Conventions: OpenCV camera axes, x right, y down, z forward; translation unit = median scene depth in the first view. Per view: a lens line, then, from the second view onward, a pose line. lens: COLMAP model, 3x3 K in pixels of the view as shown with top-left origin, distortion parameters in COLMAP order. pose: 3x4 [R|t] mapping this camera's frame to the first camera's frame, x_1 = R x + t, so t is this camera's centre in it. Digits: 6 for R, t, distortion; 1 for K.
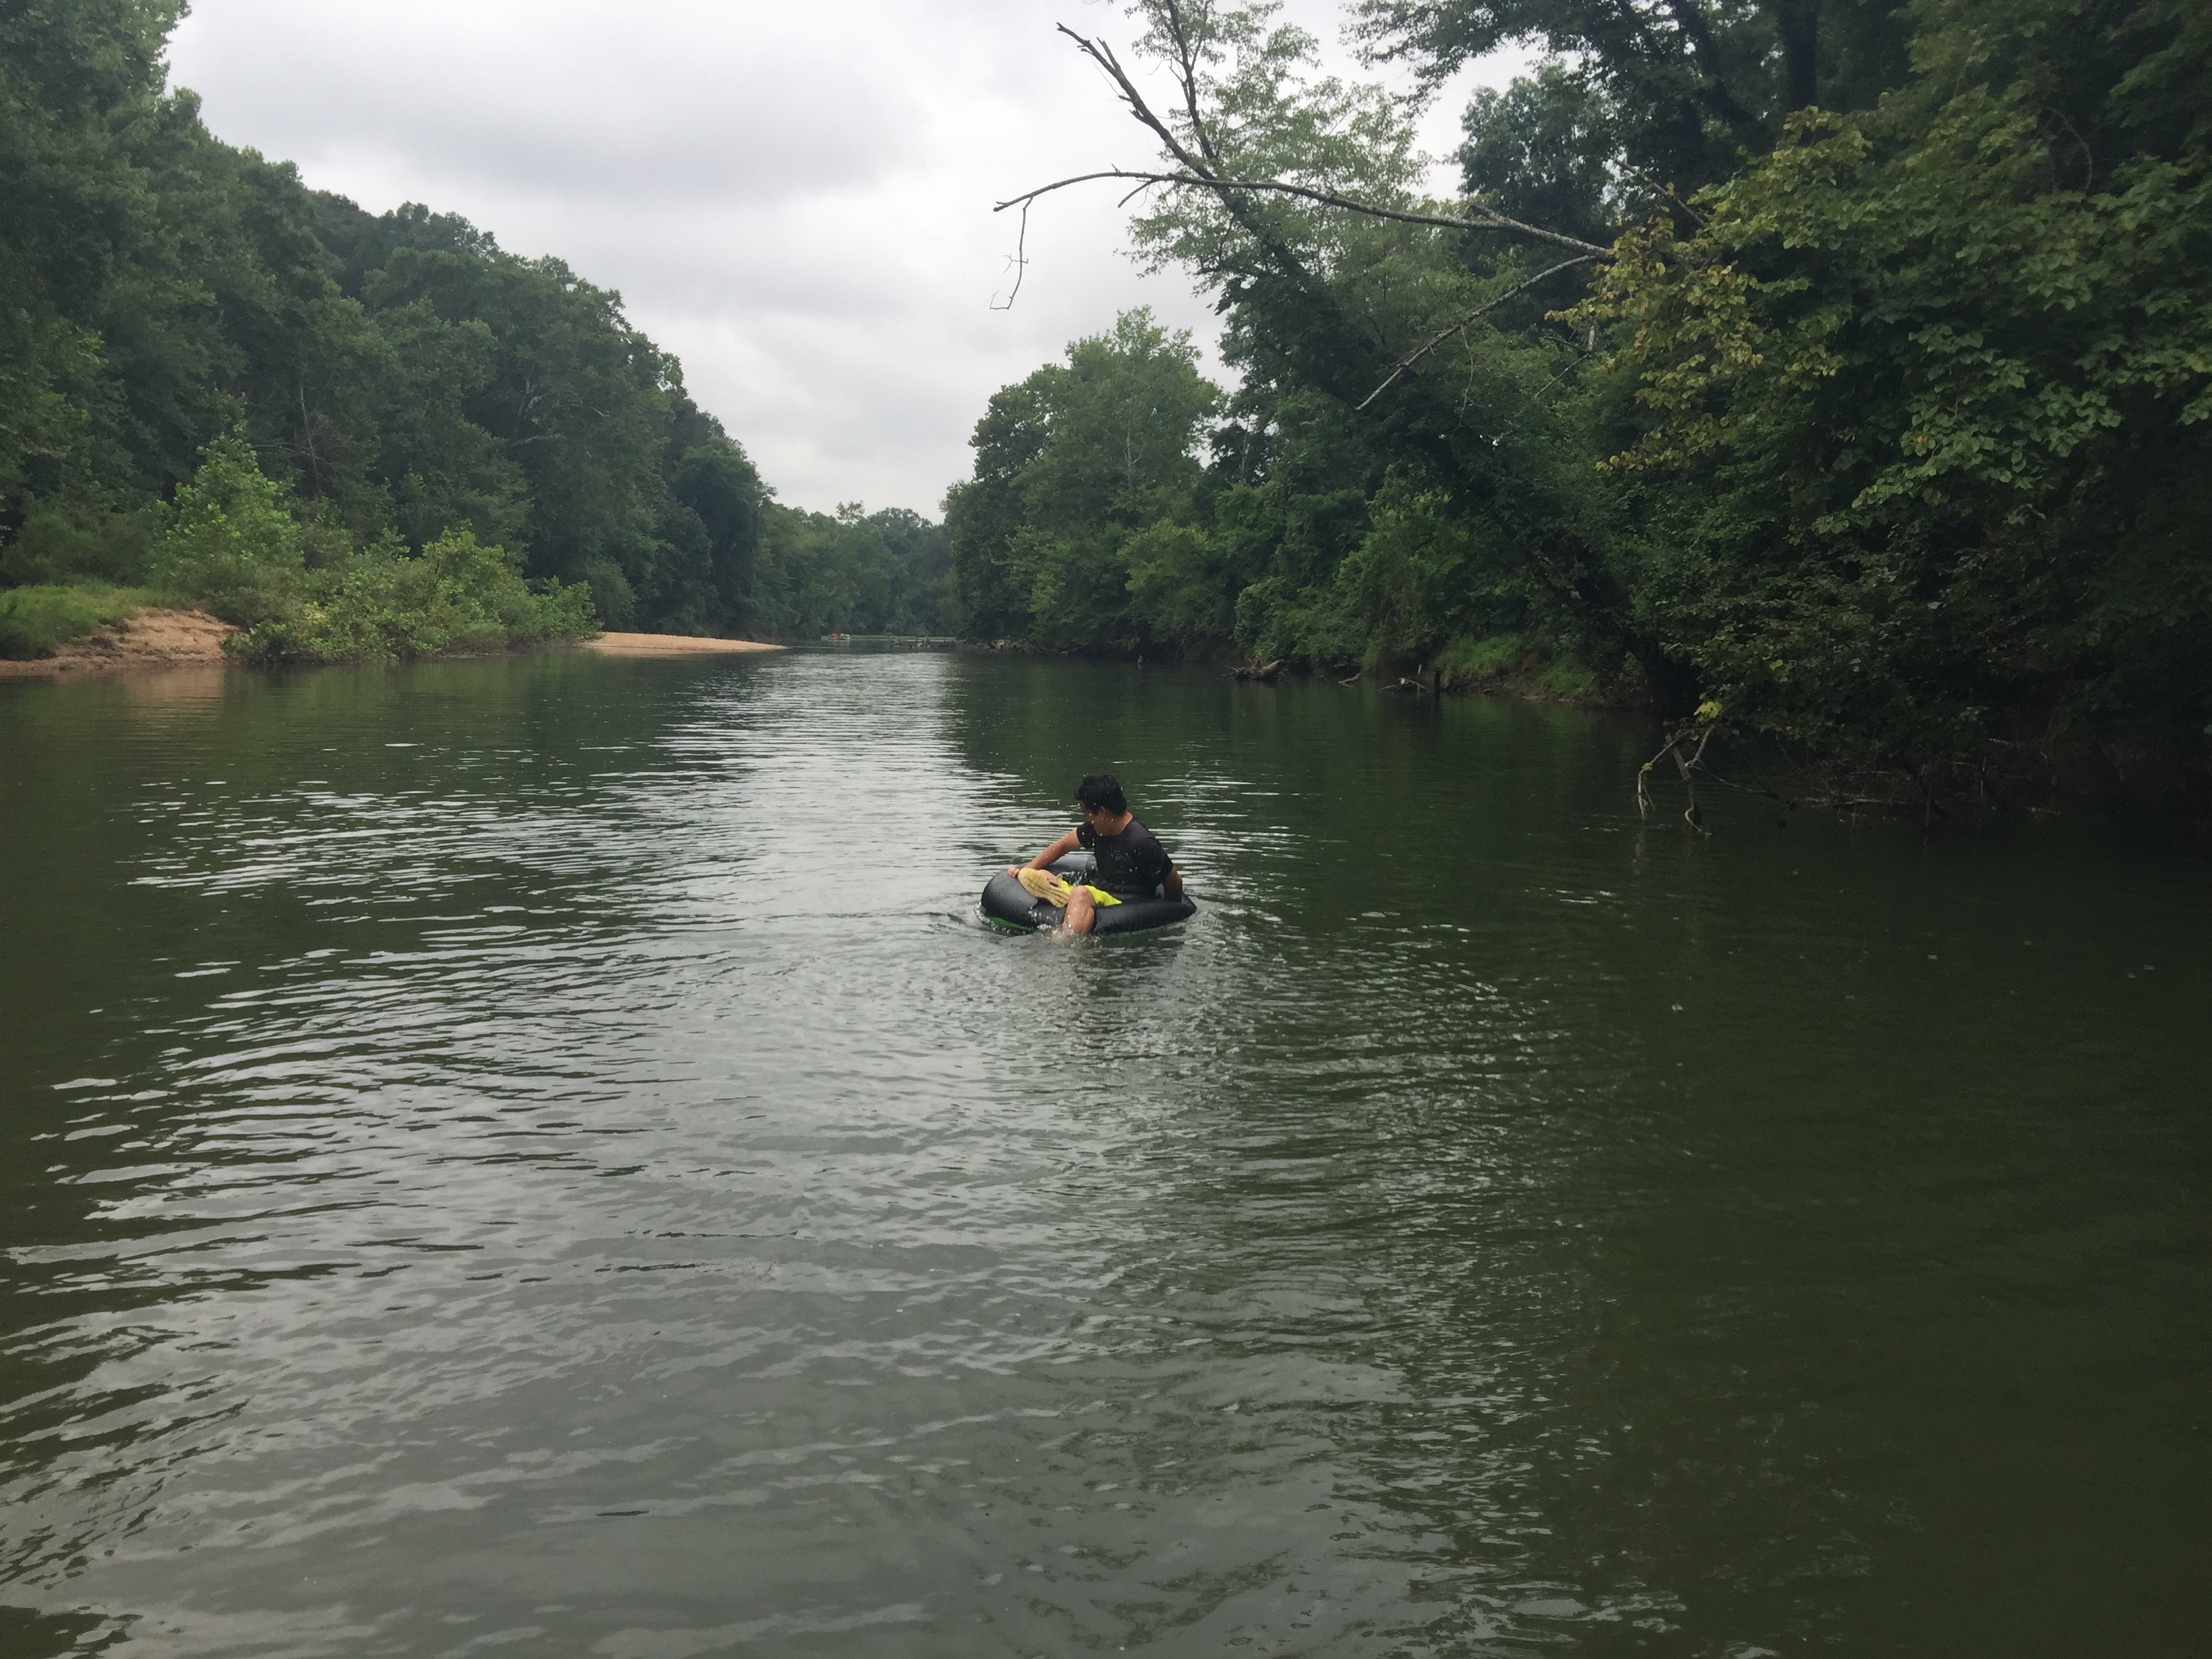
lens RADIAL K [[1756.5, 0, 1082.7], [0, 1756.5, 798.0], [0, 0, 1]] dist [0.063645, -0.069205]
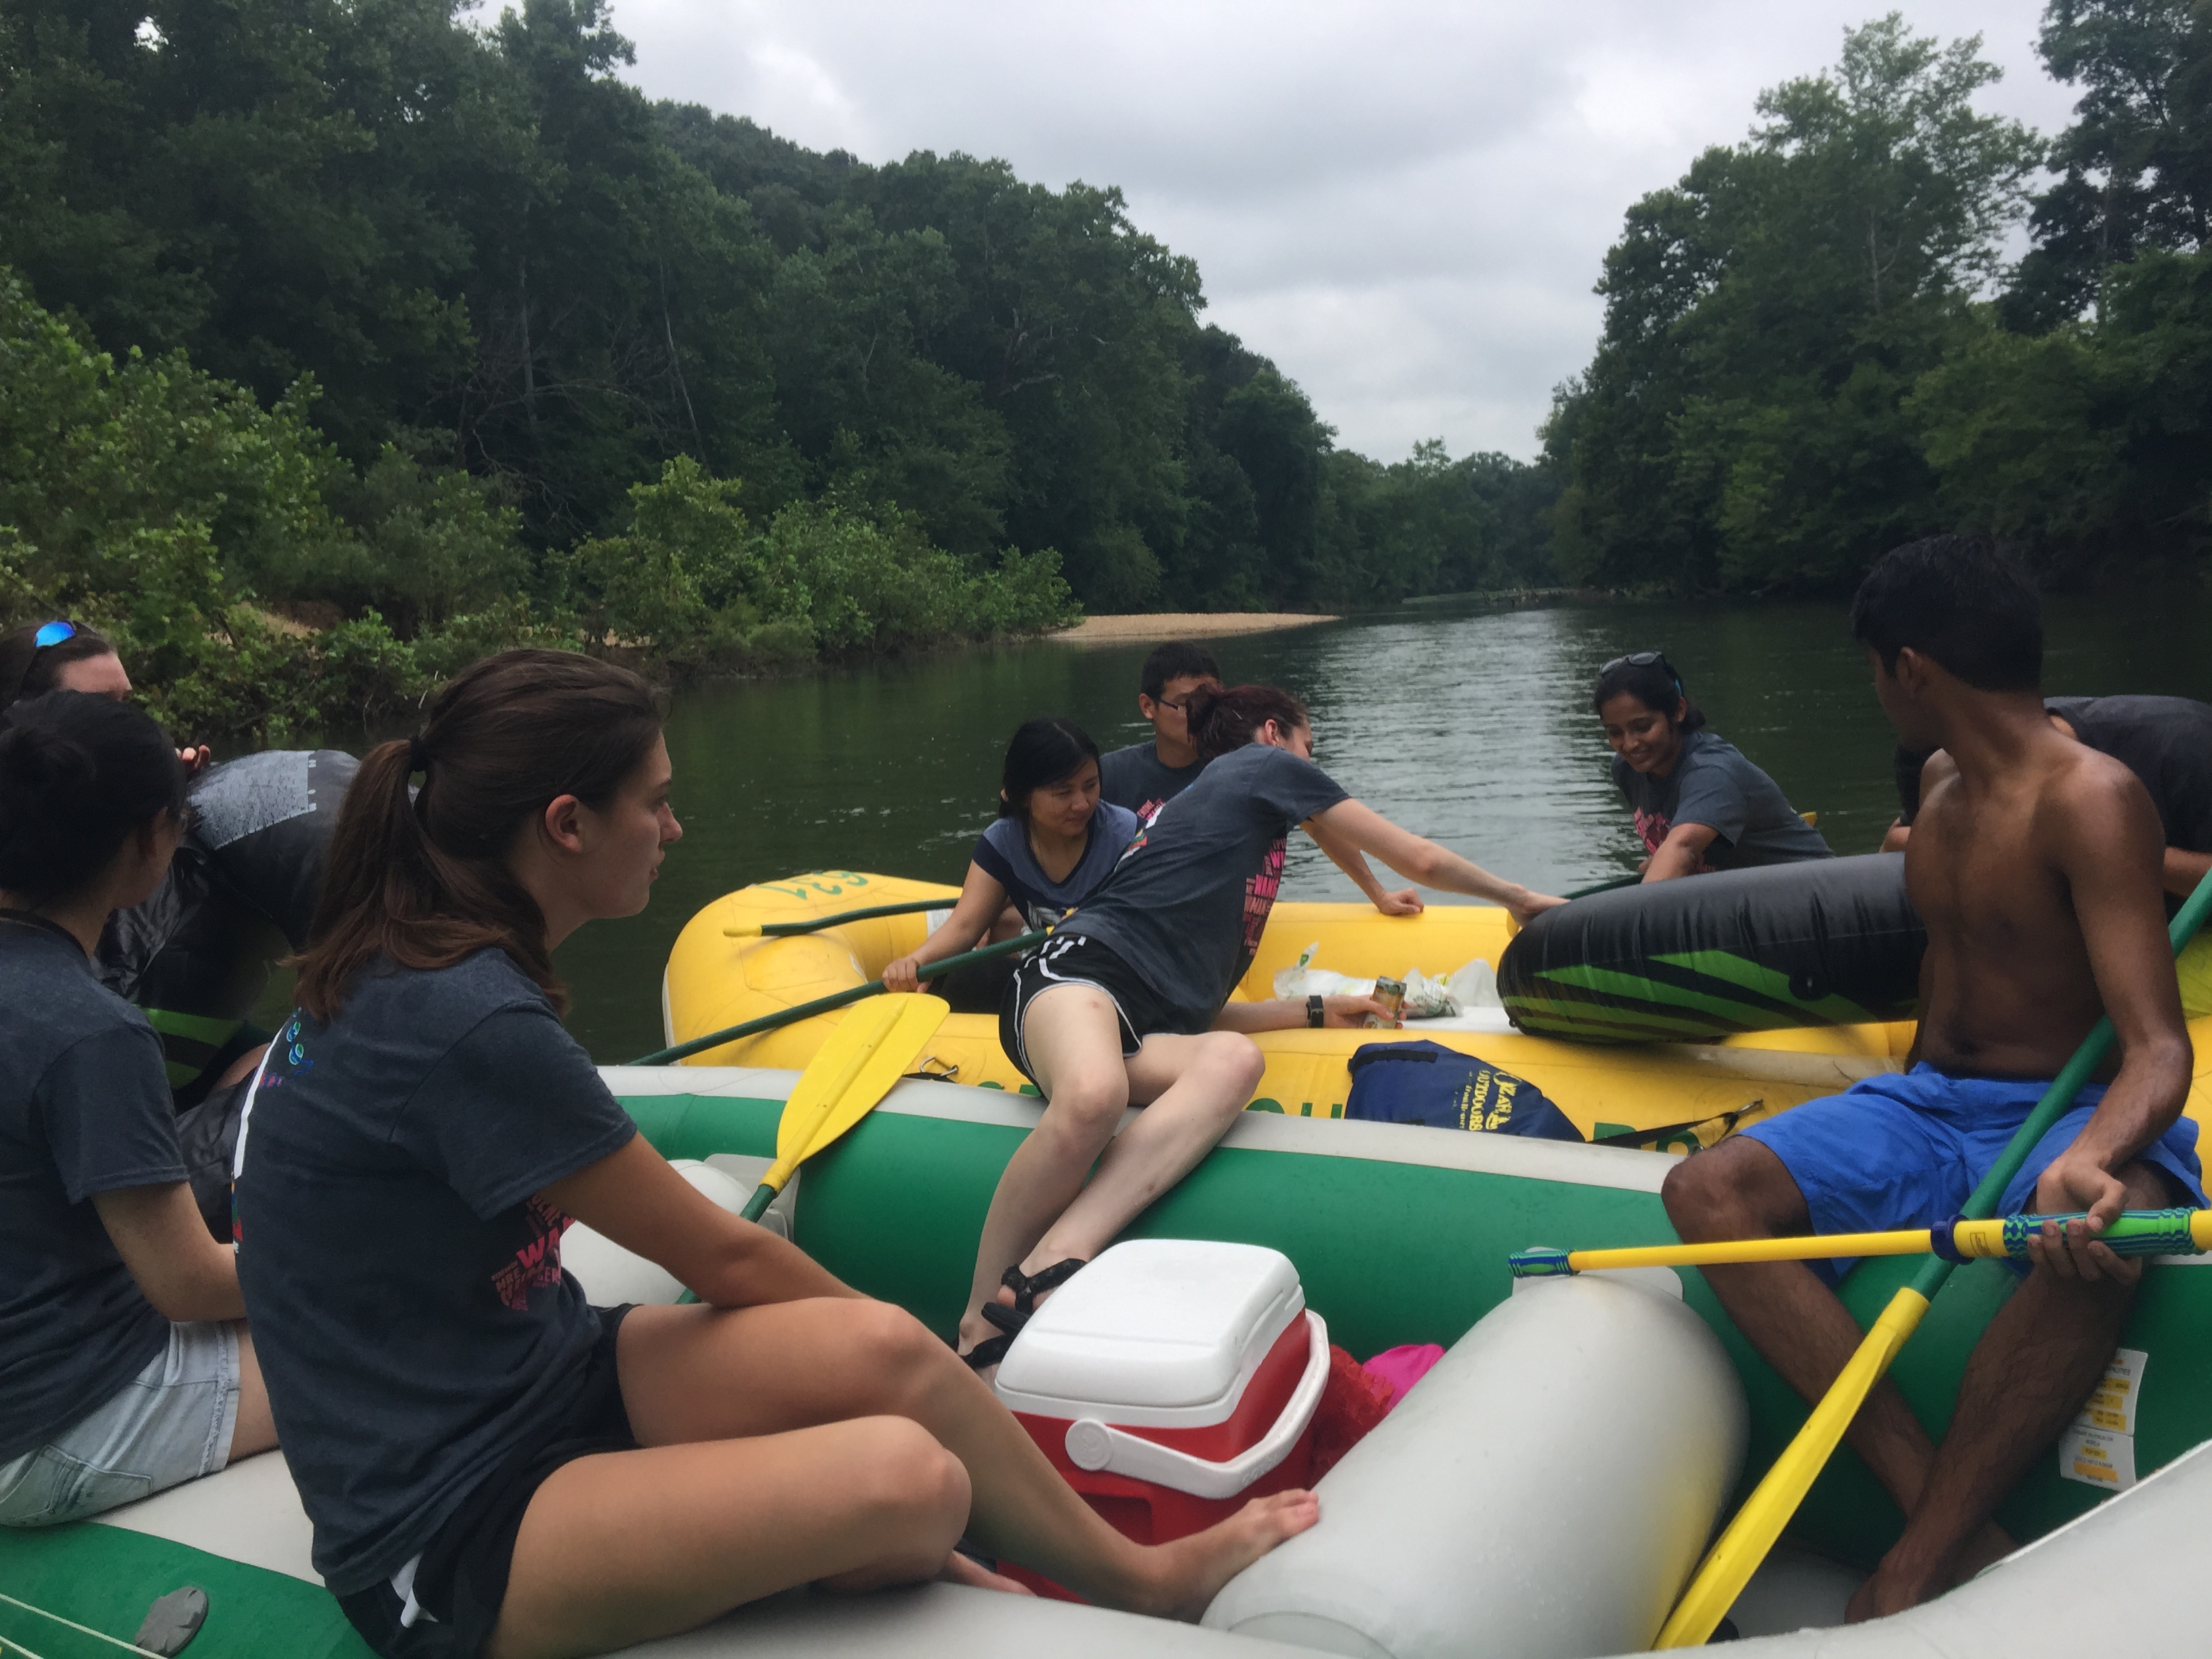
lens RADIAL K [[1756.5, 0, 1082.7], [0, 1756.5, 798.0], [0, 0, 1]] dist [0.063645, -0.069205]
pose [[0.943010, -0.039155, -0.330452, -0.034796], [0.045575, 0.998892, 0.011699, -0.028686], [0.329628, -0.026093, 0.943750, 0.320925]]
